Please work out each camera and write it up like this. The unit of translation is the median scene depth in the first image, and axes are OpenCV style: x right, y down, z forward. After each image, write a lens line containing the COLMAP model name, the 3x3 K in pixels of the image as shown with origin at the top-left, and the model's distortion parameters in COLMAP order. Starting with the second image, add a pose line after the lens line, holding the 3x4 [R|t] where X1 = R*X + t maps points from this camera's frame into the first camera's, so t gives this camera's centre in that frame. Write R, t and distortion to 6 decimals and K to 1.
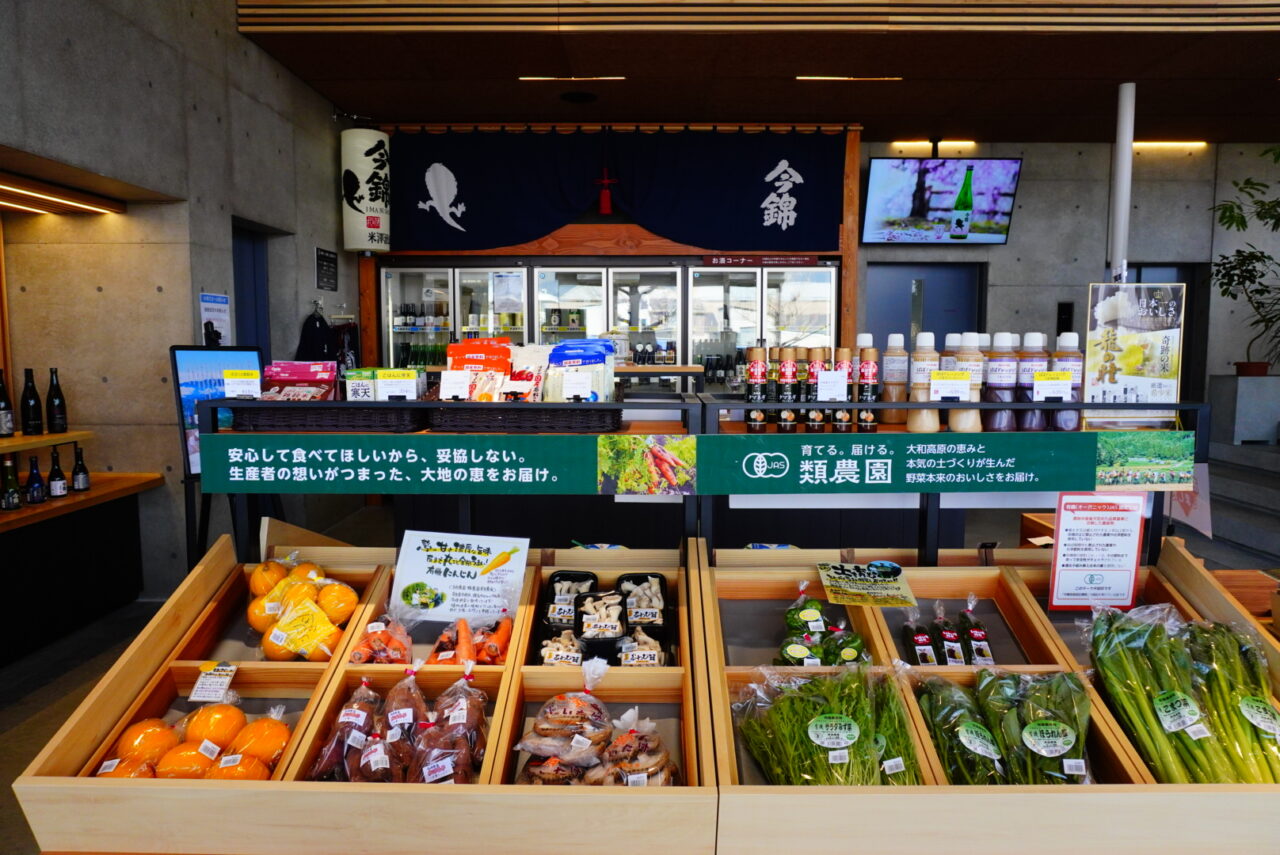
lens RADIAL K [[850.4, 0, 640.0], [0, 850.4, 427.5], [0, 0, 1]] dist [-0.039117, 0.020924]
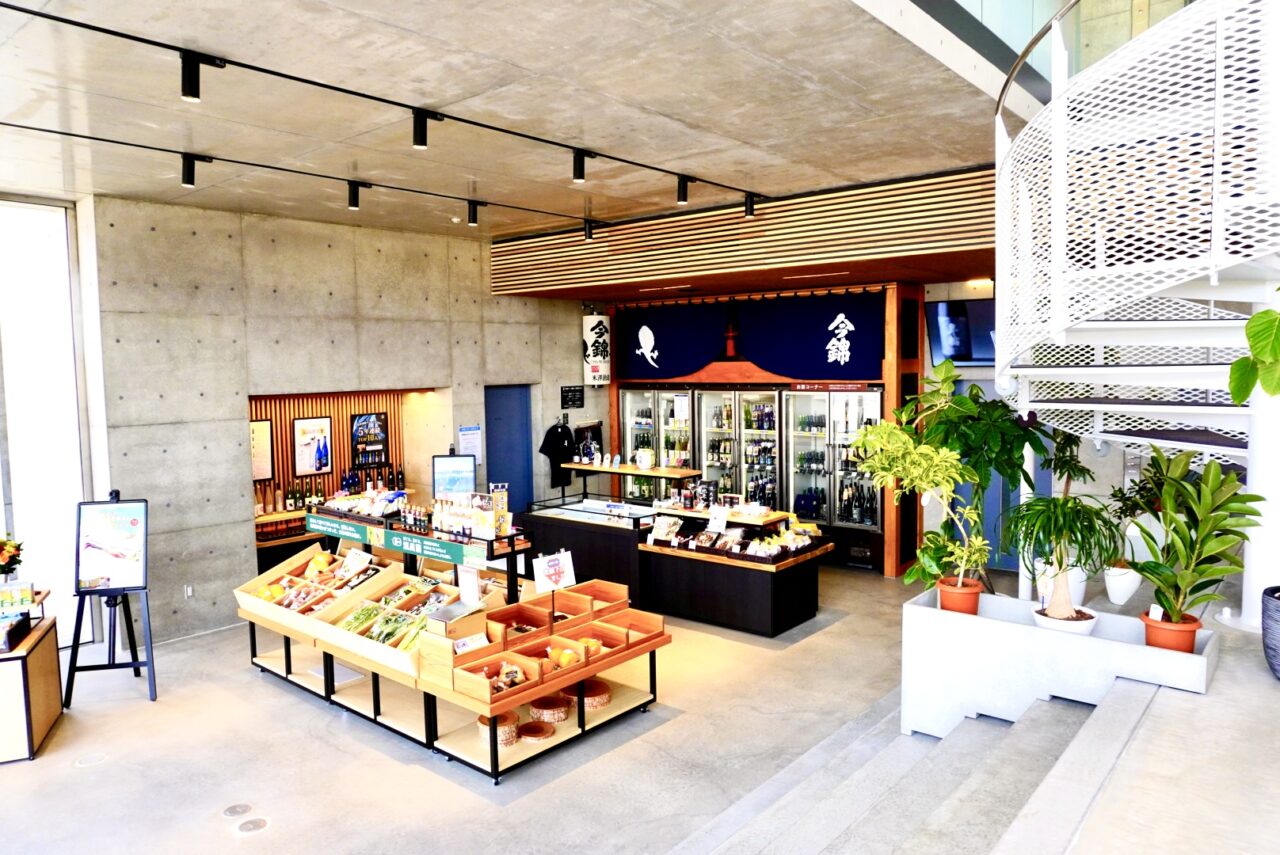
lens RADIAL K [[850.4, 0, 640.0], [0, 850.4, 427.5], [0, 0, 1]] dist [-0.039117, 0.020924]
pose [[0.768543, 0.035066, -0.638837, 0.793296], [-0.047704, 0.998858, -0.002562, -0.115817], [0.638017, 0.032444, 0.769338, -0.240102]]
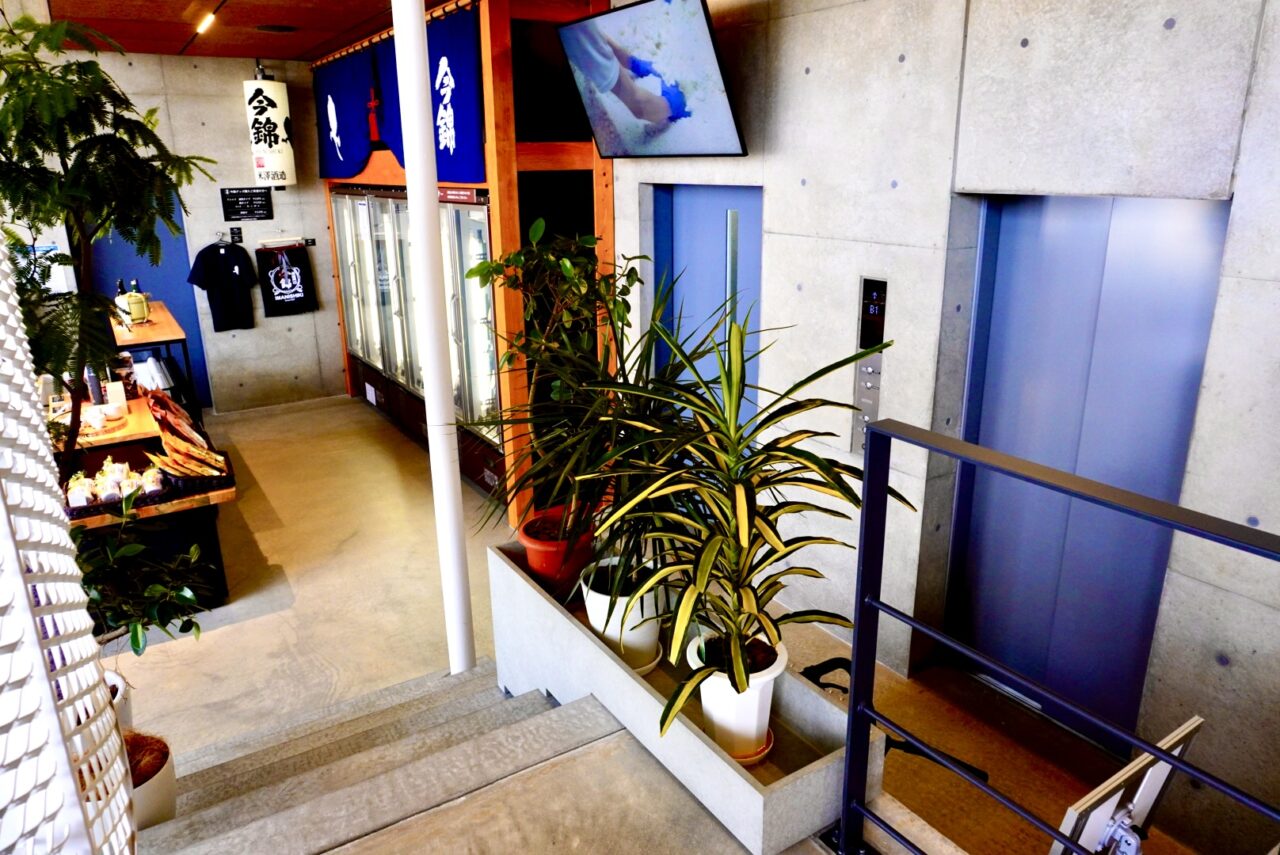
lens RADIAL K [[850.4, 0, 640.0], [0, 850.4, 427.5], [0, 0, 1]] dist [-0.039117, 0.020924]
pose [[0.550026, 0.241462, -0.799479, 0.927877], [-0.076900, 0.967868, 0.239414, -0.192666], [0.831599, -0.070204, 0.550921, 0.713956]]
